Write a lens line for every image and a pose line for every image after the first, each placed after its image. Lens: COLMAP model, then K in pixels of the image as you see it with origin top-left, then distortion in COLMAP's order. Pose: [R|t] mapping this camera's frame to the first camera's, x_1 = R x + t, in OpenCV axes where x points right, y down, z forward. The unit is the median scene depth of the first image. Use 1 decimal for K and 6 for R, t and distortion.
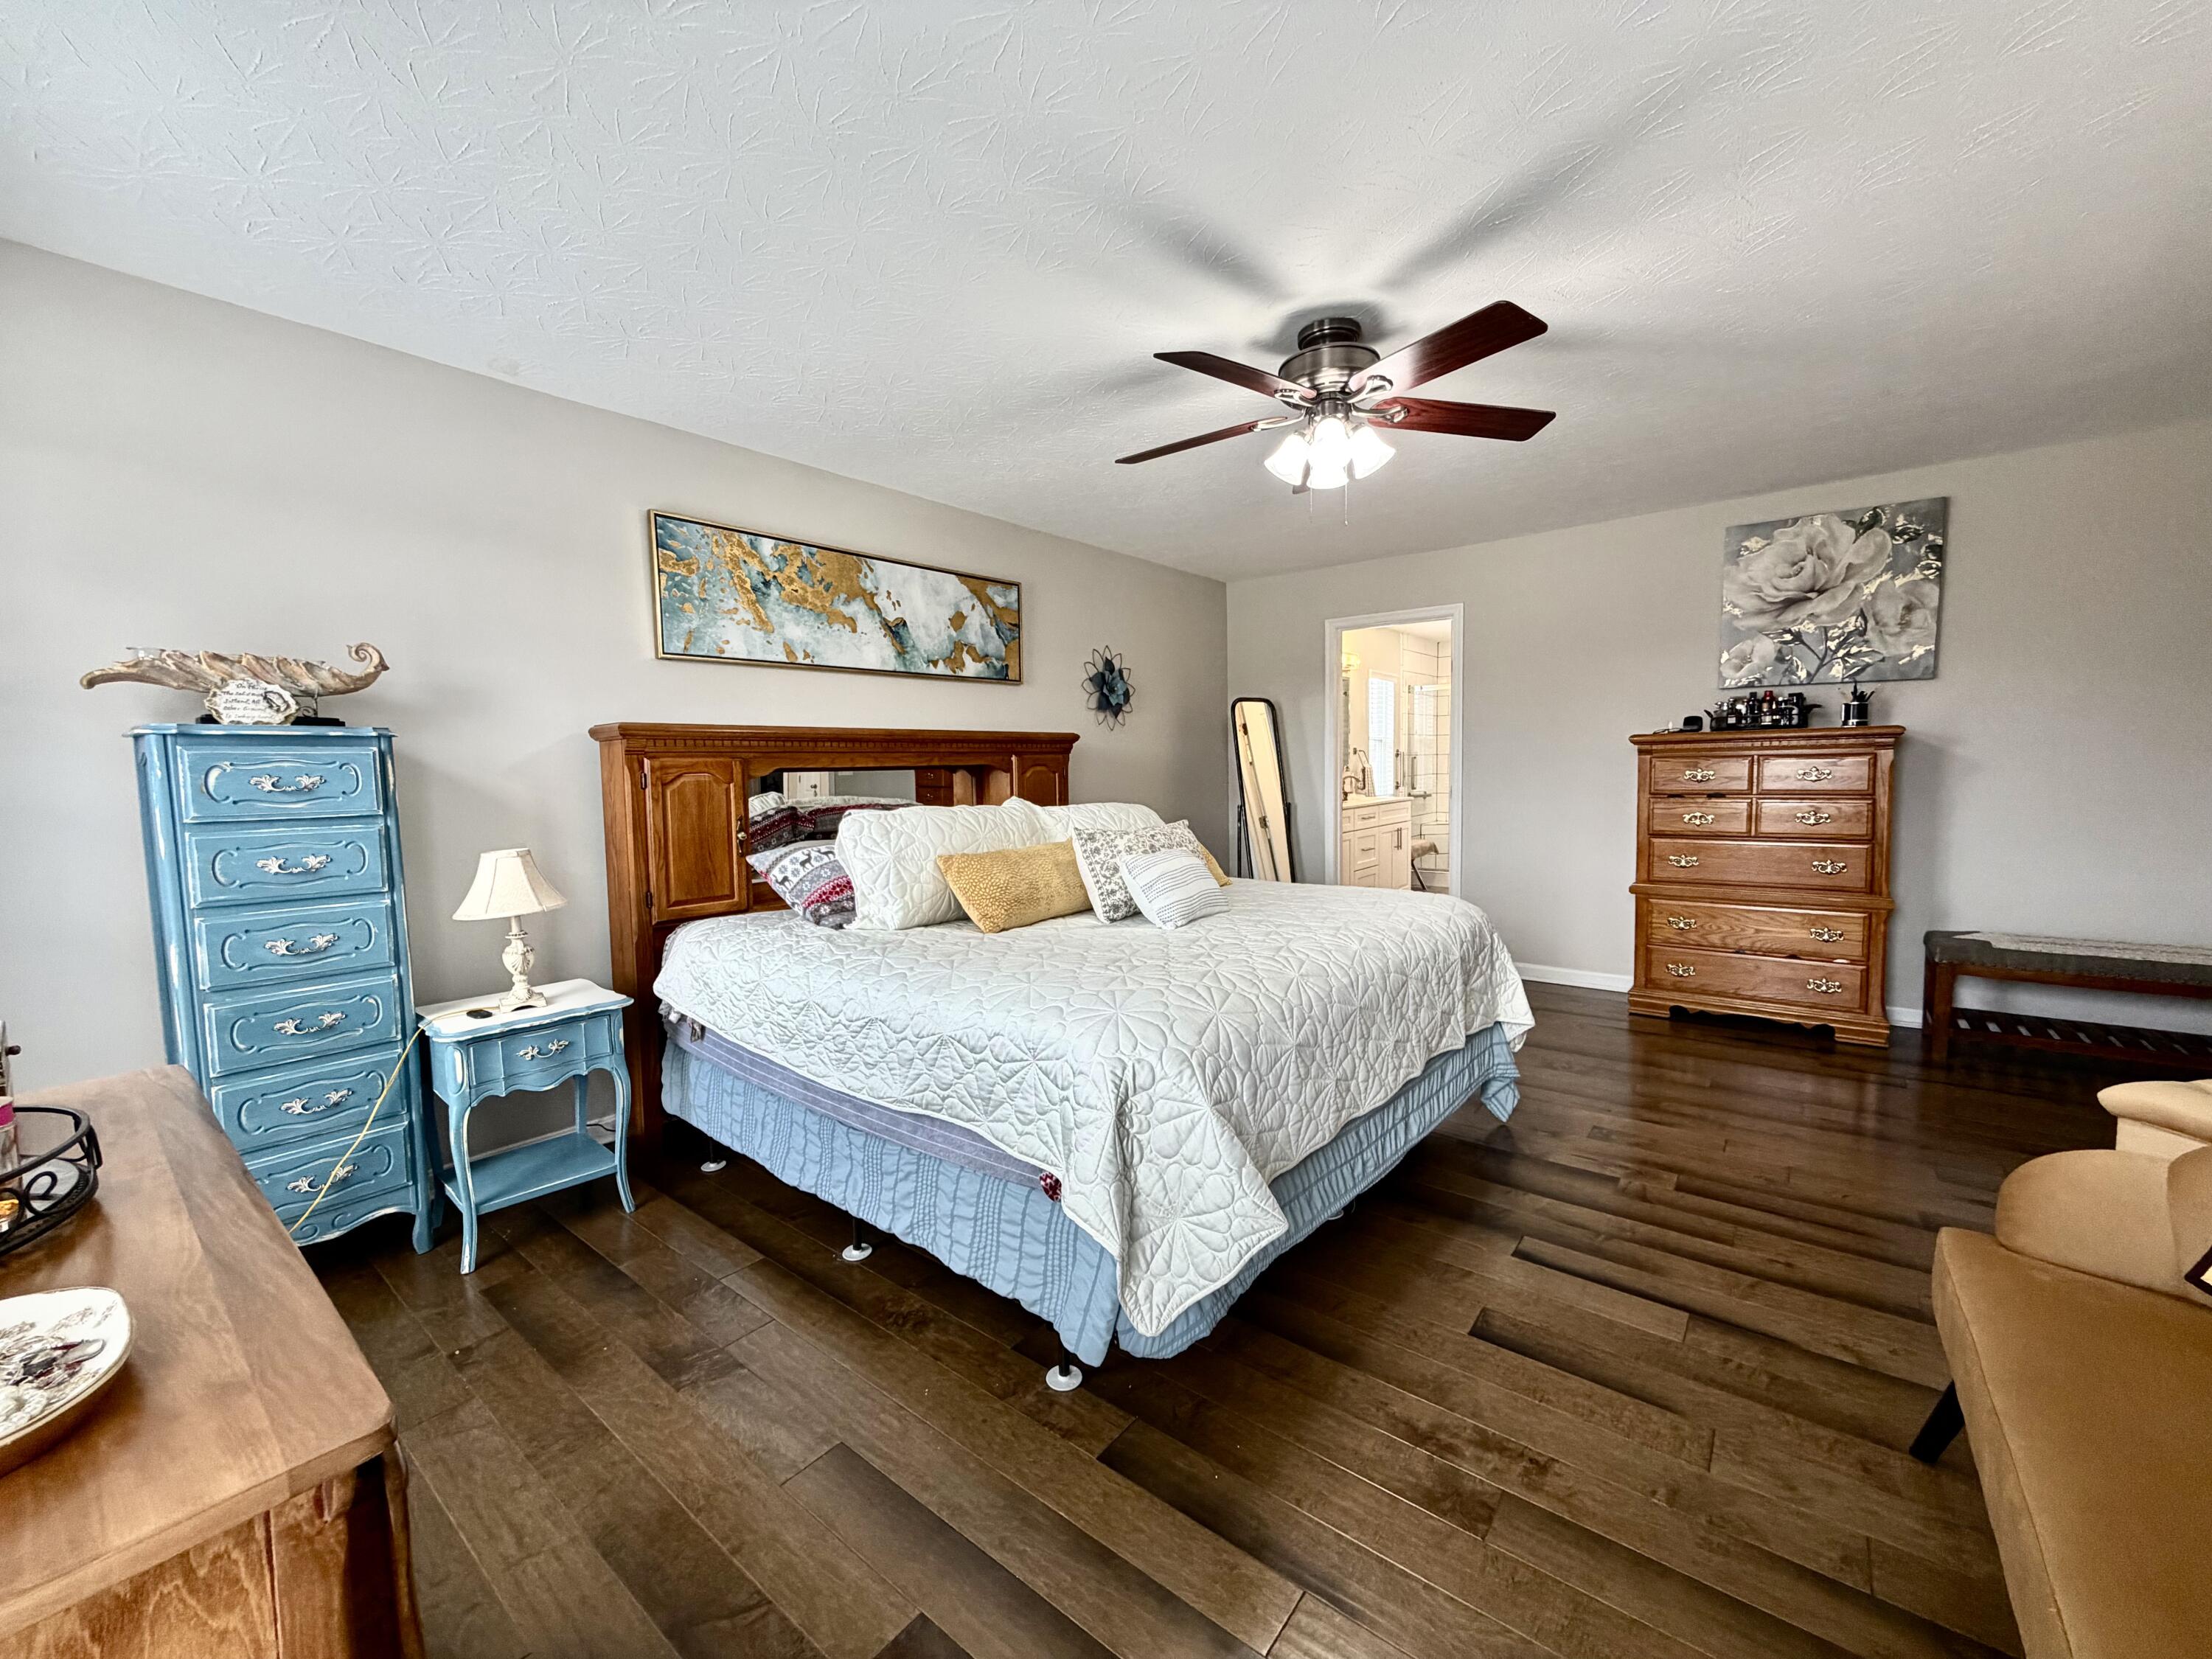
lens RADIAL K [[882.2, 0, 1105.8], [0, 882.2, 827.0], [0, 0, 1]] dist [0.000078, 0.000001]
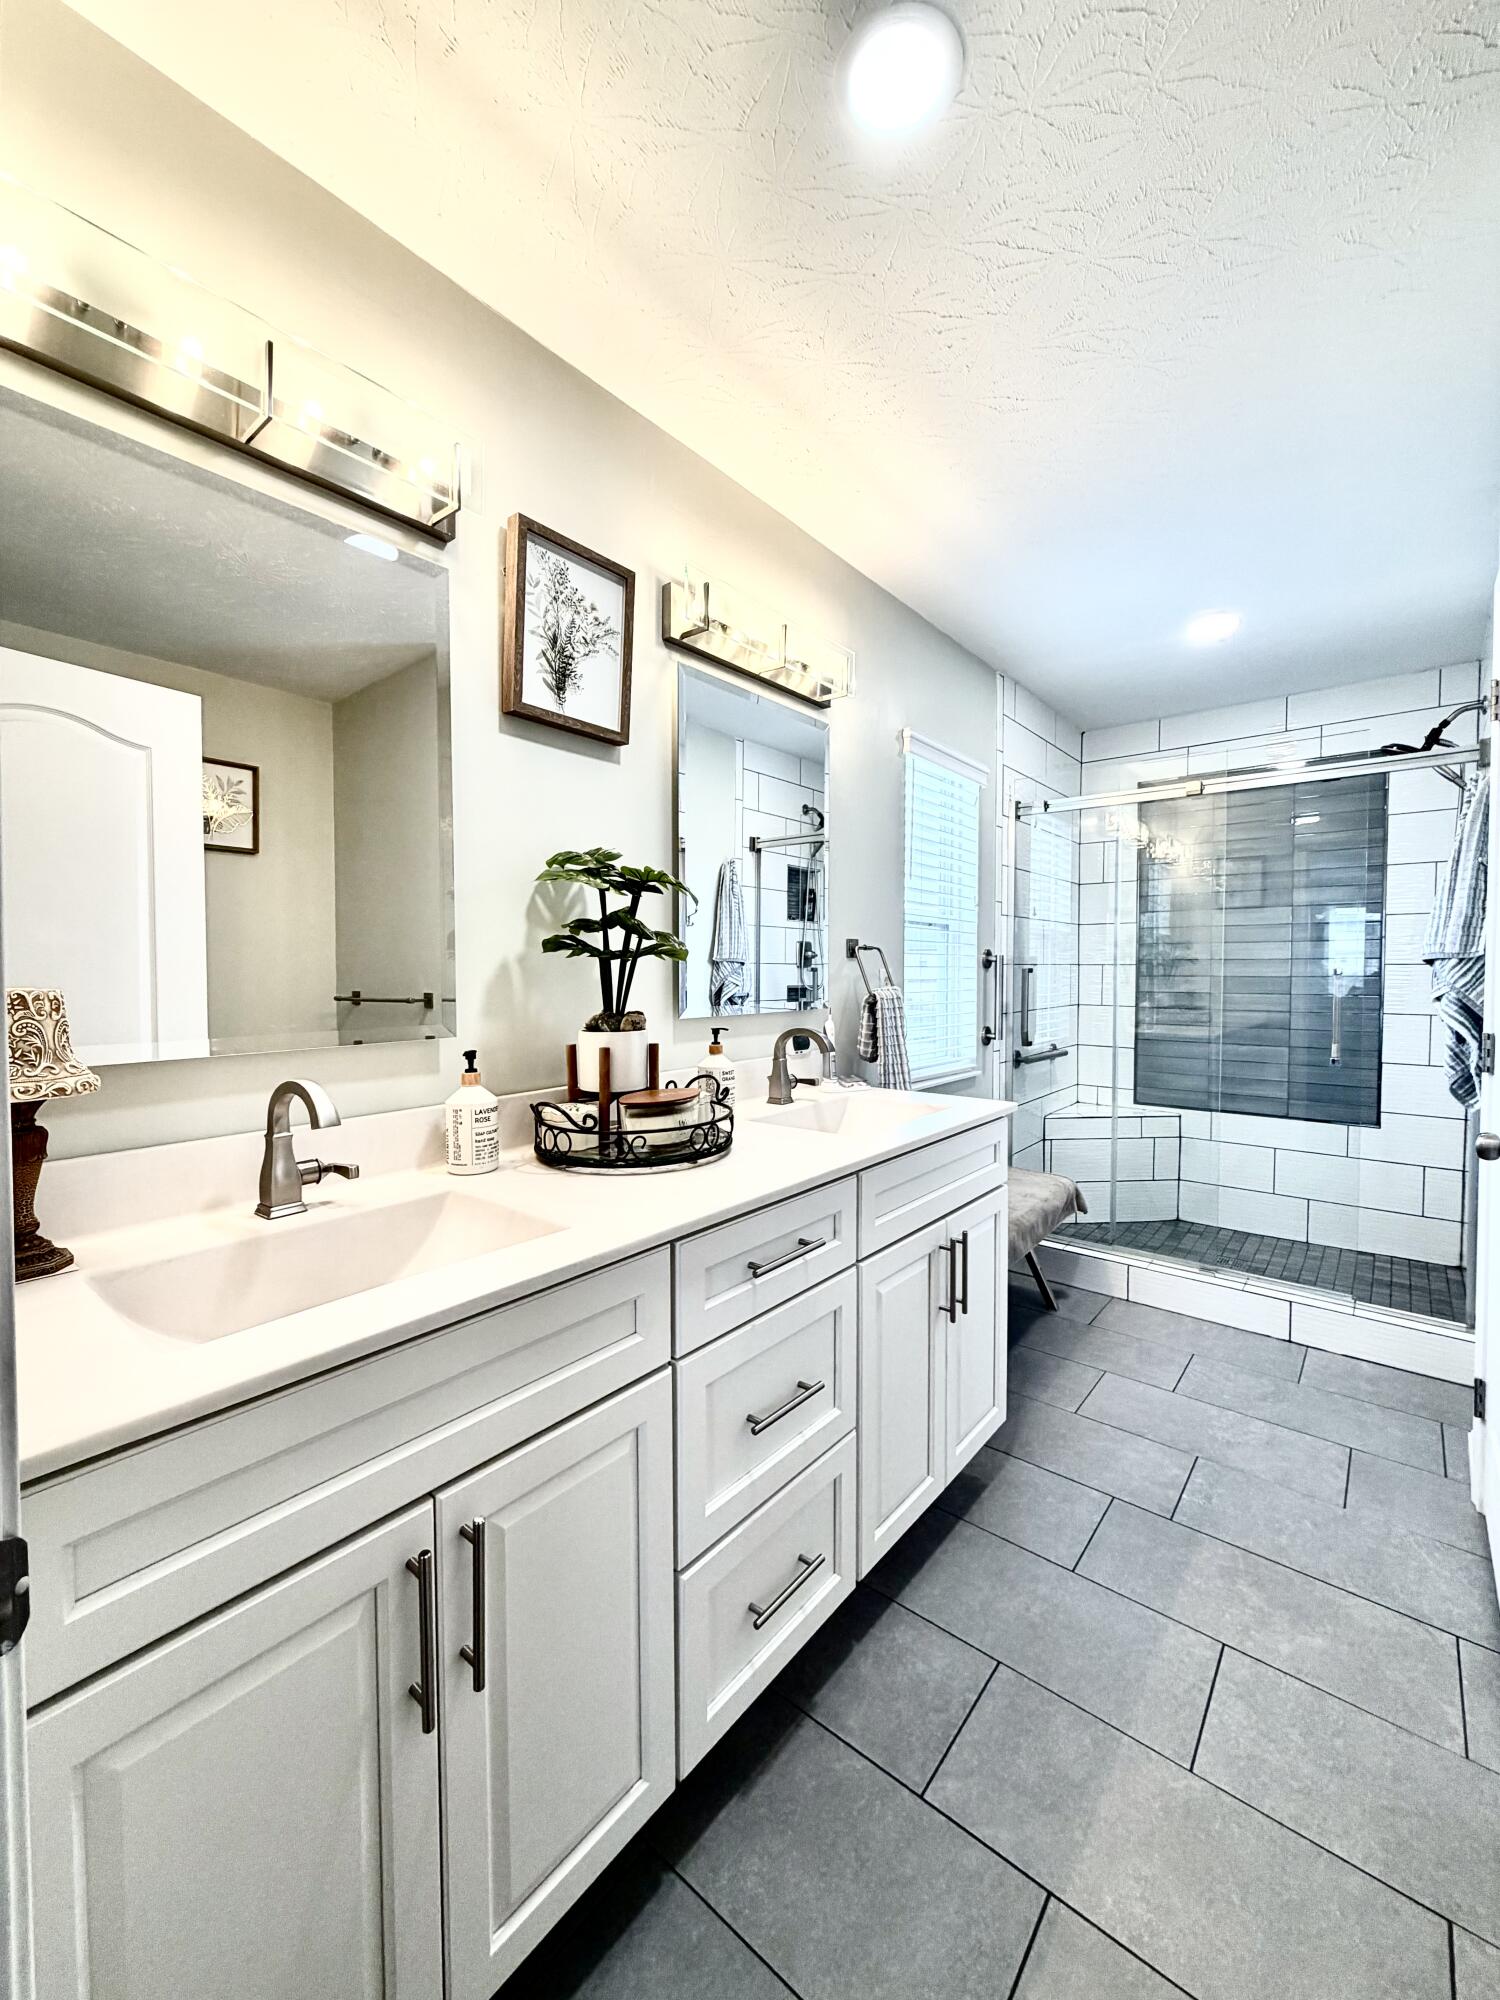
lens RADIAL K [[797.6, 0, 749.1], [0, 797.6, 999.4], [0, 0, 1]] dist [0.000078, 0.000001]
pose [[0.999730, 0.019812, -0.012102, 0.214525], [-0.020279, 0.999005, -0.039712, -0.045262], [0.011303, 0.039947, 0.999138, 0.599233]]
